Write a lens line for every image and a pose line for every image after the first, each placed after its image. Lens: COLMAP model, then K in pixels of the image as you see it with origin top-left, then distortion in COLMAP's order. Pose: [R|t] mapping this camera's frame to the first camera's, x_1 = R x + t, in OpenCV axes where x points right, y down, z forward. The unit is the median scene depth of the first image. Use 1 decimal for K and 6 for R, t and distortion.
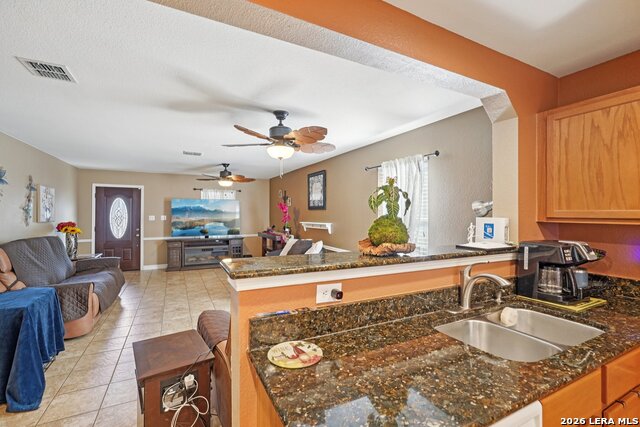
lens RADIAL K [[287.3, 0, 320.0], [0, 287.3, 213.5], [0, 0, 1]] dist [-0.003679, -0.000292]
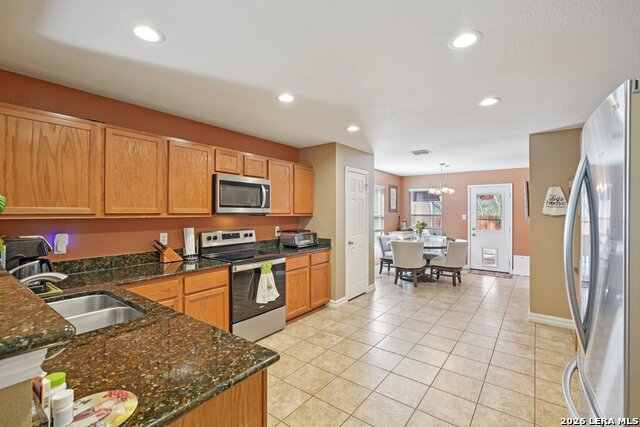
lens RADIAL K [[287.3, 0, 320.0], [0, 287.3, 213.5], [0, 0, 1]] dist [-0.003679, -0.000292]
pose [[-0.444180, -0.009570, 0.895887, -0.153234], [-0.006752, 0.999950, 0.007334, -0.000845], [-0.895912, -0.002792, -0.444222, 0.132959]]
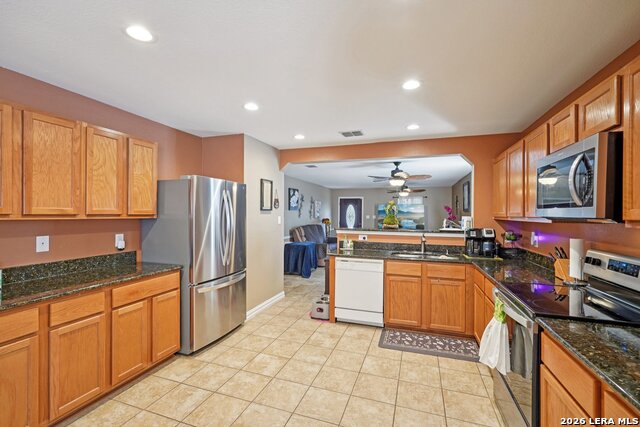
lens RADIAL K [[282.6, 0, 320.0], [0, 282.6, 213.5], [0, 0, 1]] dist [-0.001979, -0.000013]
pose [[0.702095, 0.000727, -0.712083, 0.414155], [-0.002254, 0.999997, -0.001202, -0.000707], [0.712080, 0.002449, 0.702094, -0.342298]]
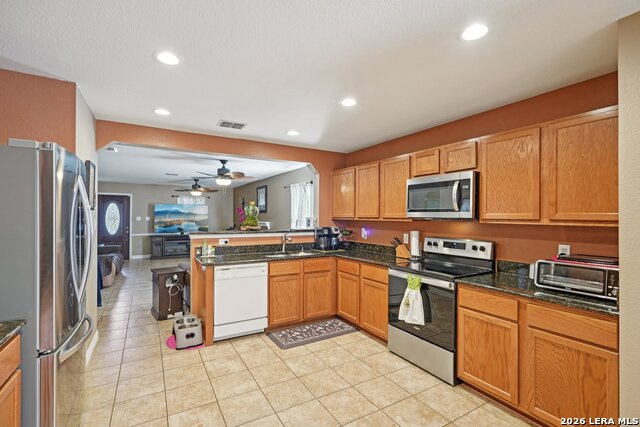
lens RADIAL K [[289.5, 0, 317.1], [0, 289.5, 214.6], [0, 0, 1]] dist [-0.002163, 0.000257]
pose [[0.998183, 0.001675, 0.060233, 0.167627], [-0.001559, 0.999997, -0.001964, -0.001275], [-0.060236, 0.001867, 0.998182, -0.424975]]
